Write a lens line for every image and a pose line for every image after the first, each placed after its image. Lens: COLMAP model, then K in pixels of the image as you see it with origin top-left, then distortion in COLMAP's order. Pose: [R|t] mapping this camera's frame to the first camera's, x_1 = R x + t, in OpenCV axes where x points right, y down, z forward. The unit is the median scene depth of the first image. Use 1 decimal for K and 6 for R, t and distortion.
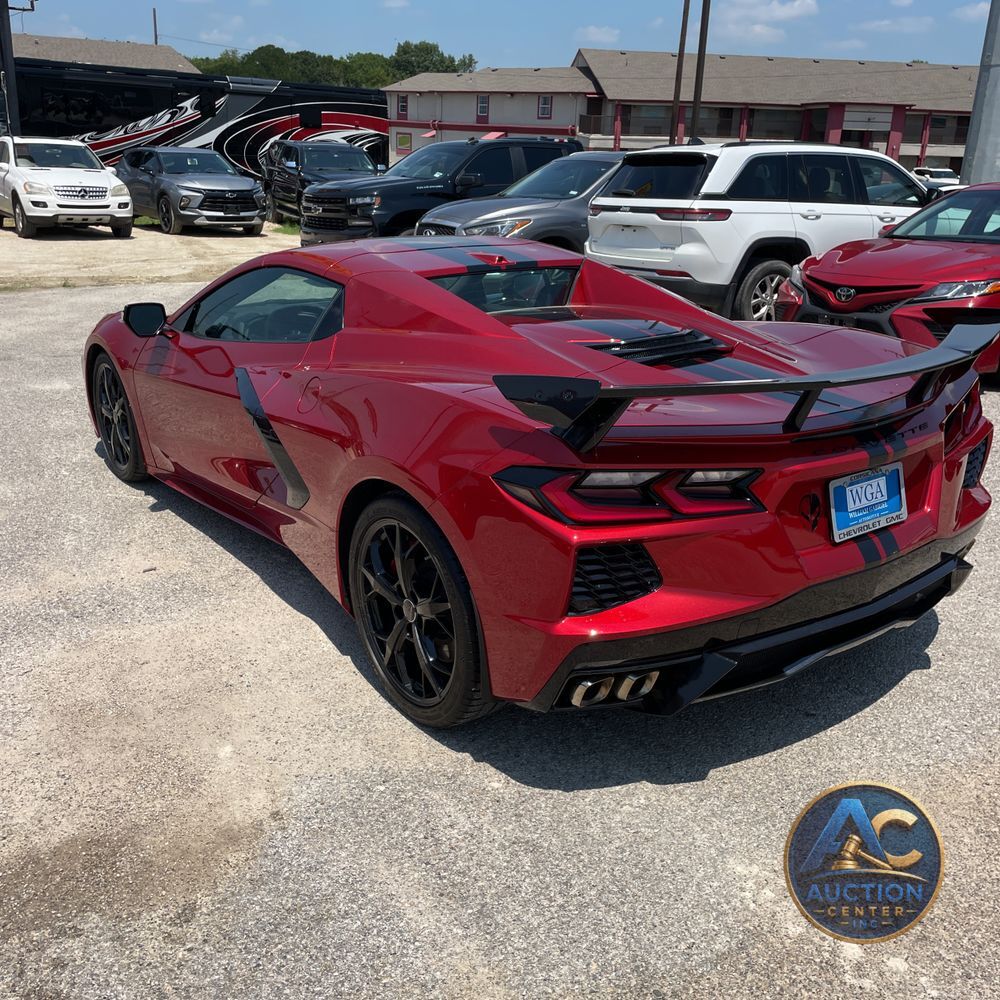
lens RADIAL K [[1004.1, 0, 504.2], [0, 1004.1, 502.9], [0, 0, 1]] dist [0.083383, -0.116147]
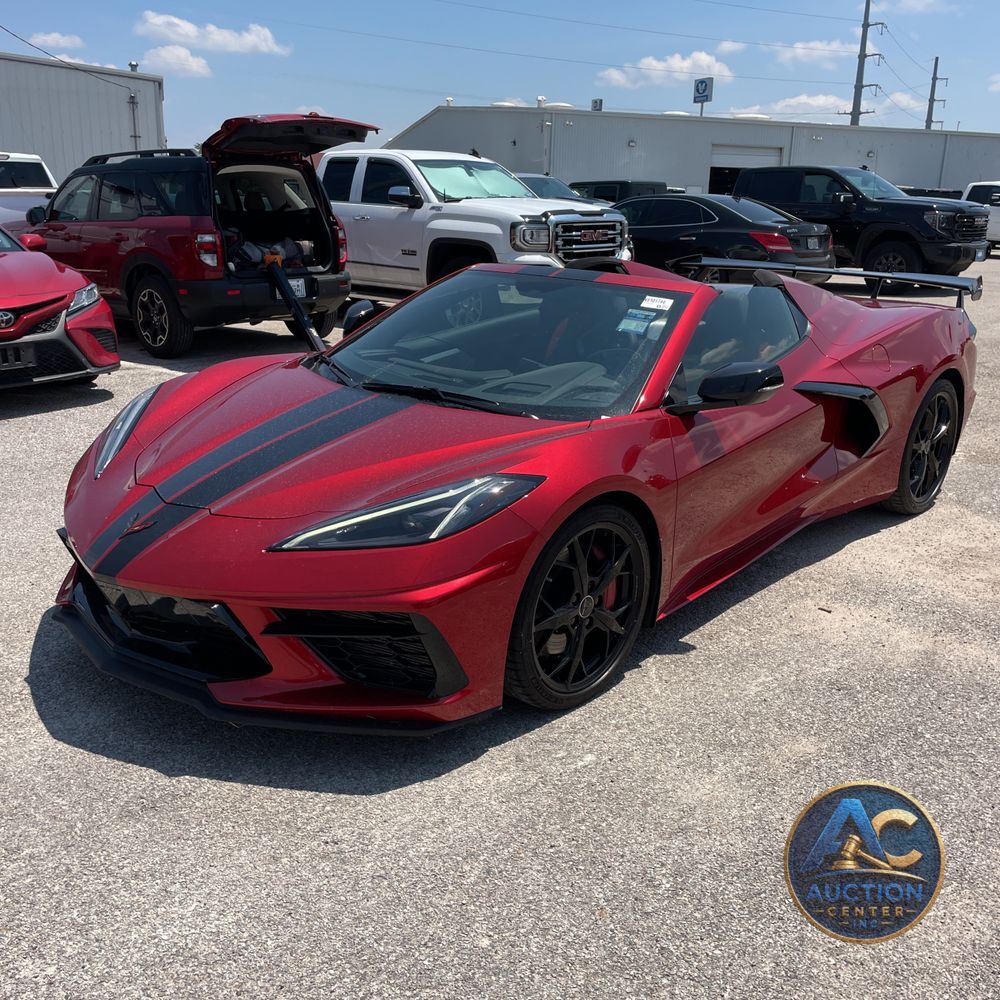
lens RADIAL K [[1004.1, 0, 504.2], [0, 1004.1, 502.9], [0, 0, 1]] dist [0.083383, -0.116147]
pose [[-0.205840, -0.307138, 0.929137, -0.396941], [0.298446, 0.884534, 0.358511, -0.161409], [-0.931966, 0.351093, -0.090409, 0.469323]]
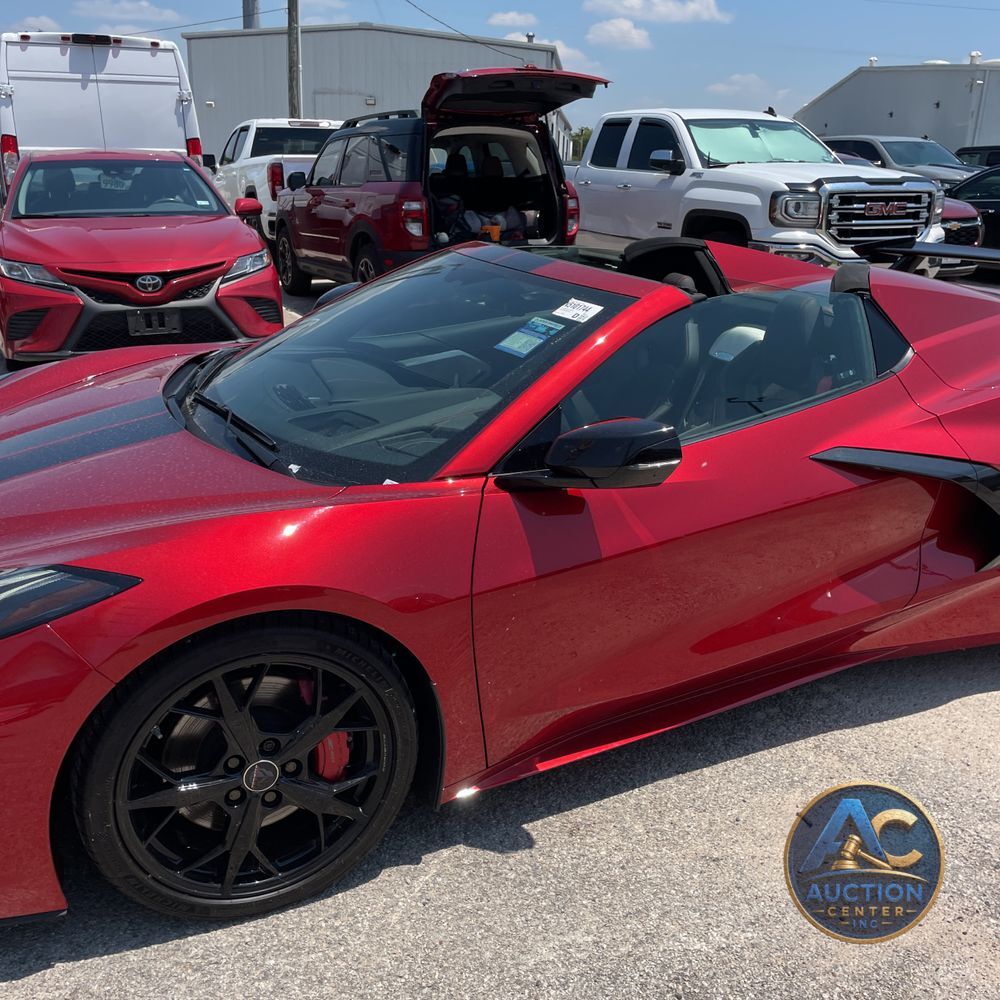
lens RADIAL K [[1004.1, 0, 504.2], [0, 1004.1, 502.9], [0, 0, 1]] dist [0.083383, -0.116147]
pose [[0.182389, -0.333035, 0.925106, -0.301841], [0.303910, 0.913910, 0.269087, -0.112864], [-0.935079, 0.232071, 0.267900, 0.339799]]
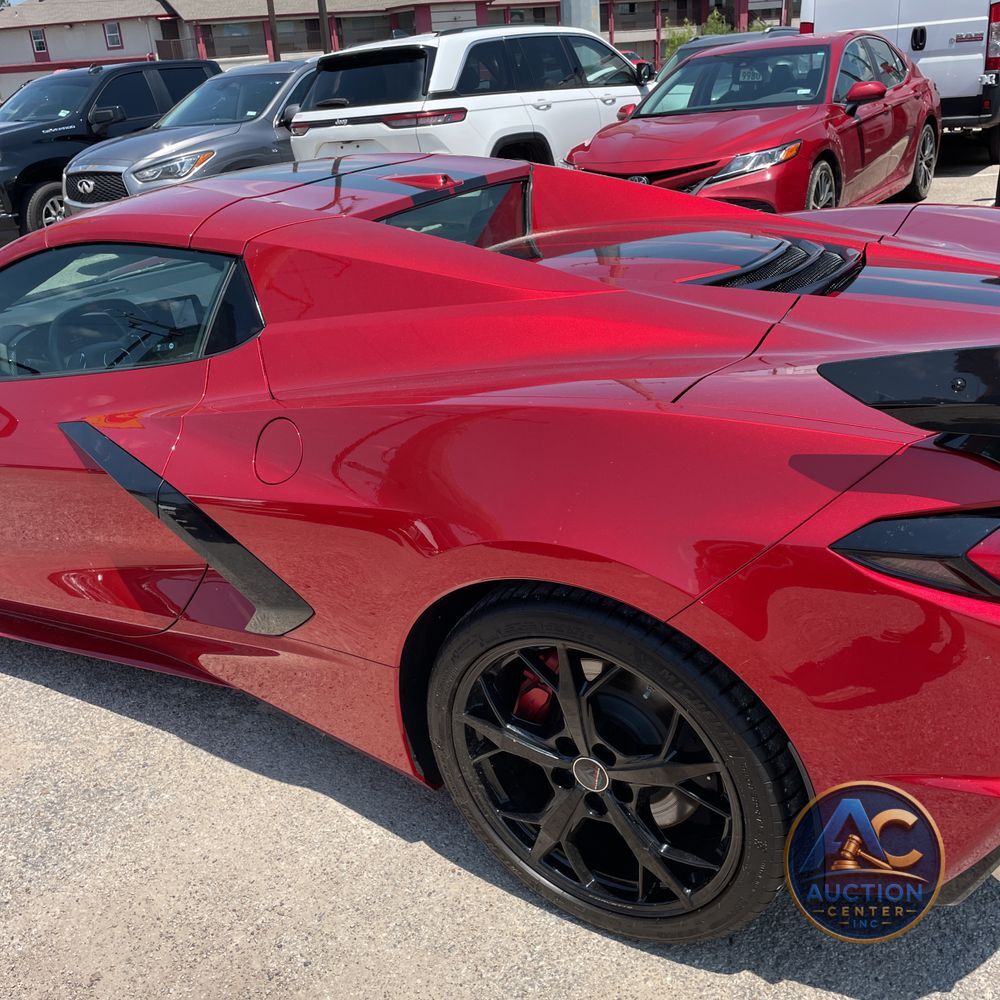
lens RADIAL K [[1004.1, 0, 504.2], [0, 1004.1, 502.9], [0, 0, 1]] dist [0.083383, -0.116147]
pose [[0.922872, -0.236877, 0.303639, -0.072134], [0.215535, 0.971102, 0.102492, -0.030891], [-0.319142, -0.029142, 0.947259, 0.114237]]
